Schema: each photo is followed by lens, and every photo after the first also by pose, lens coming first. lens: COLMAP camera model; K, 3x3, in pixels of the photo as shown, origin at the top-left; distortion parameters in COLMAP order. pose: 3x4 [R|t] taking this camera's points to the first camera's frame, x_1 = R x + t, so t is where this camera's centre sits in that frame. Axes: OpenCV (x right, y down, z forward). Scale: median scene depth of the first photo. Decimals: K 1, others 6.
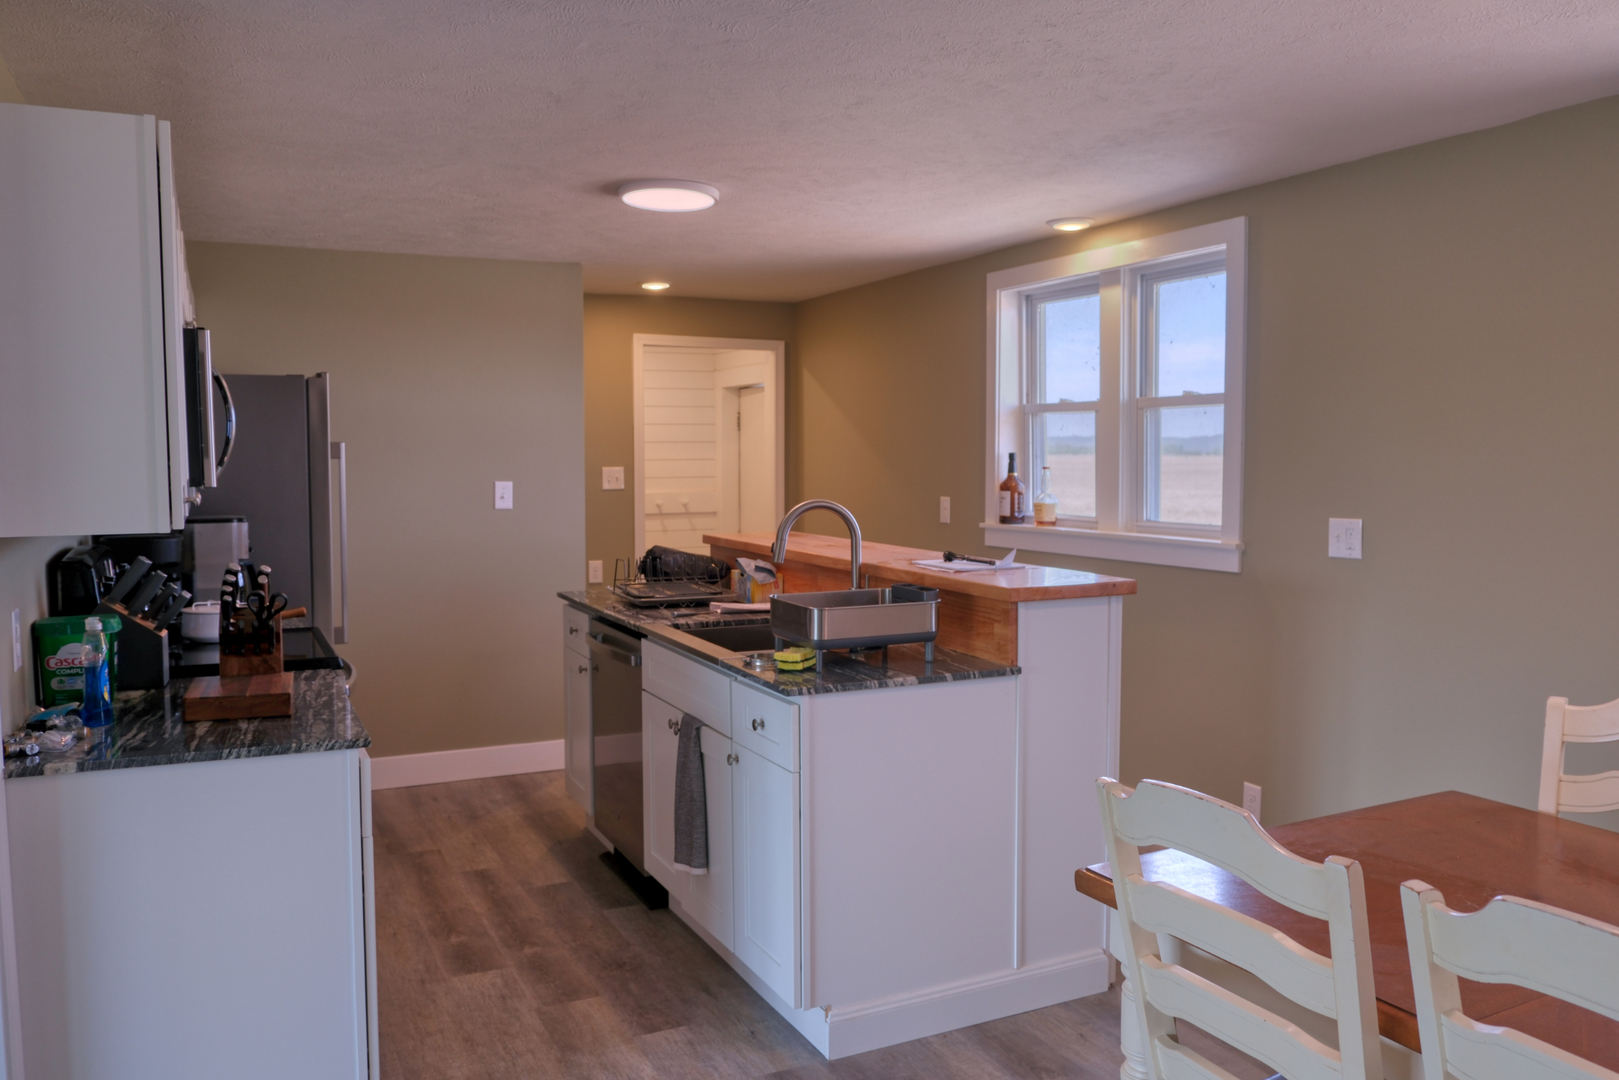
lens RADIAL K [[1247.7, 0, 818.2], [0, 1247.7, 526.9], [0, 0, 1]] dist [-0.037137, 0.026245]
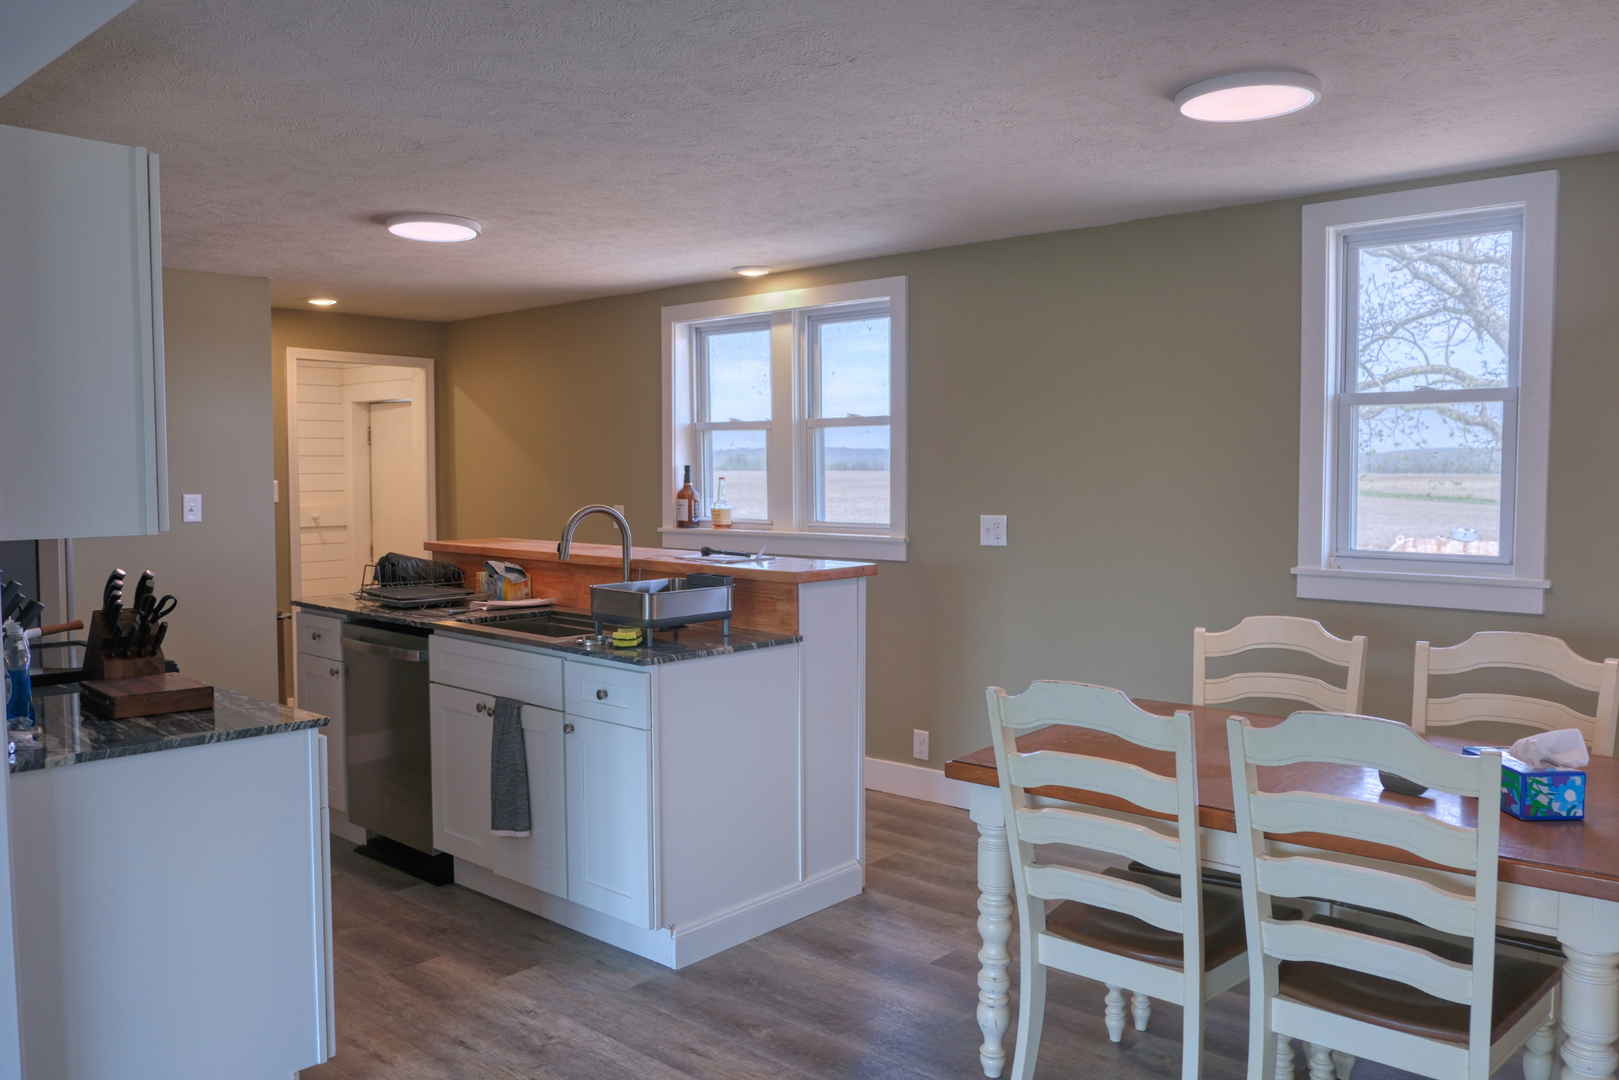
lens RADIAL K [[1247.7, 0, 783.9], [0, 1247.7, 522.7], [0, 0, 1]] dist [-0.037137, 0.026245]
pose [[0.927846, -0.015973, 0.372622, -0.267767], [0.022147, 0.999679, -0.012294, 0.012519], [-0.372306, 0.019659, 0.927902, -0.127374]]
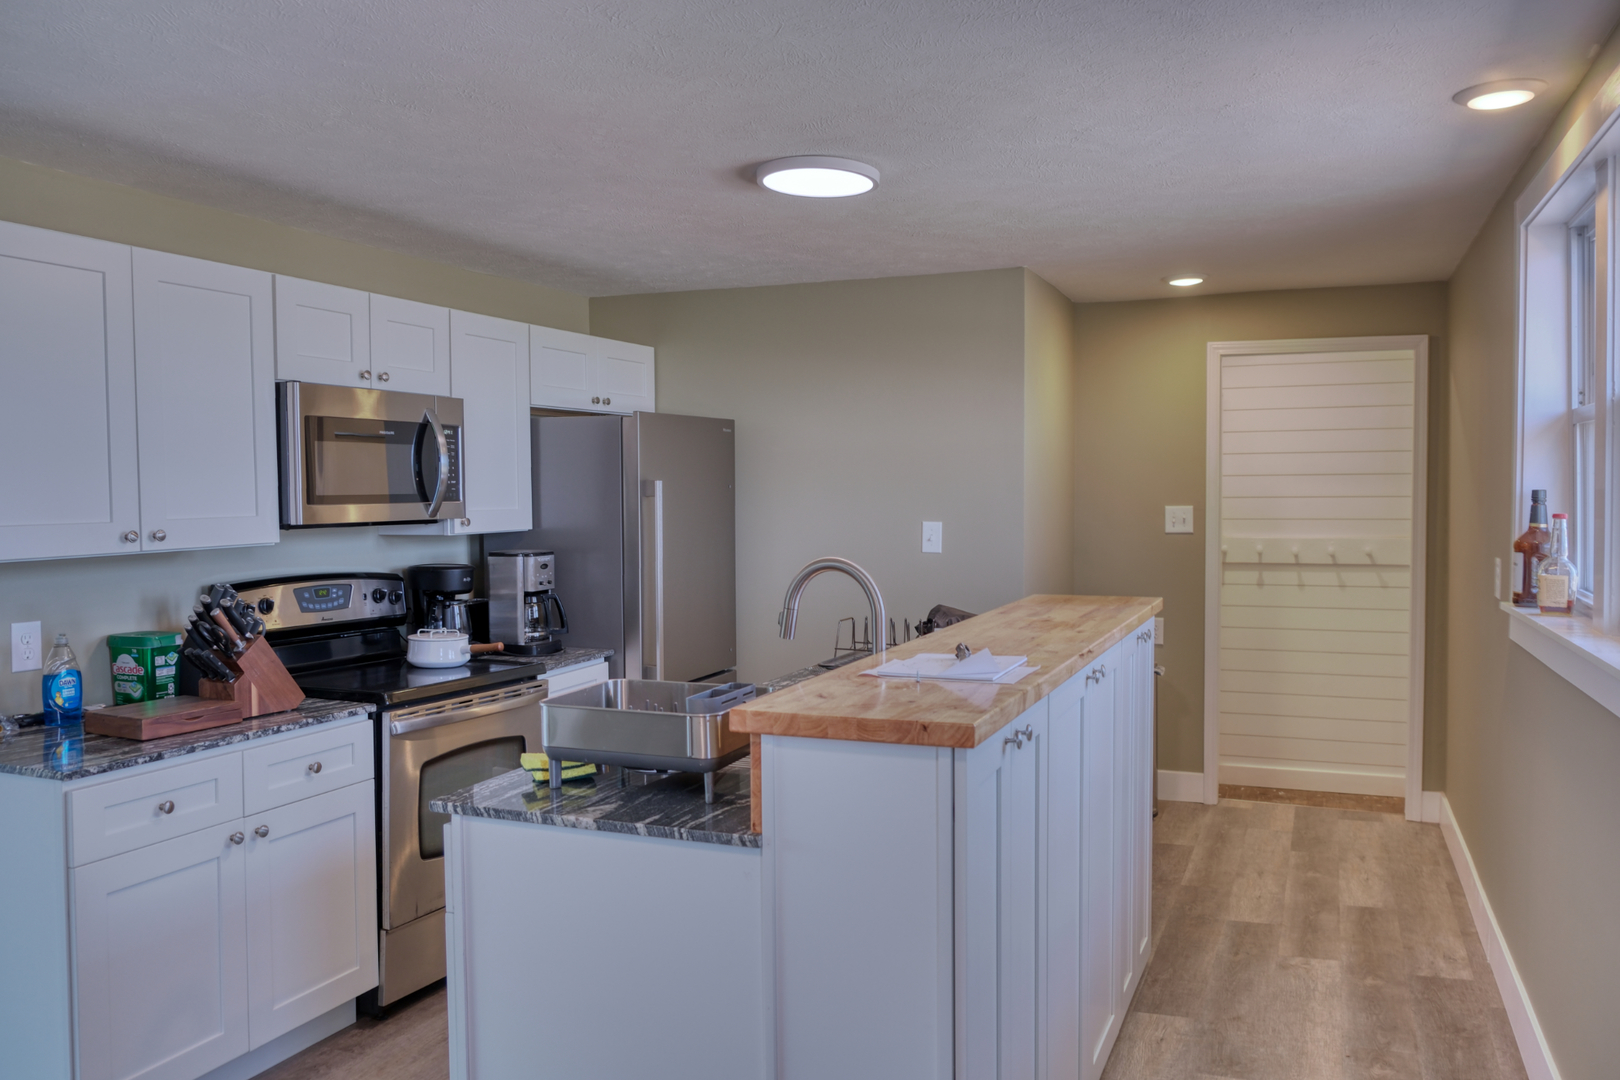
lens RADIAL K [[1248.5, 0, 814.6], [0, 1248.5, 547.4], [0, 0, 1]] dist [-0.037137, 0.026245]
pose [[0.678743, 0.032207, -0.733669, 0.511636], [-0.039350, 0.999198, 0.007459, -0.031196], [0.733321, 0.023808, 0.679466, 0.475322]]
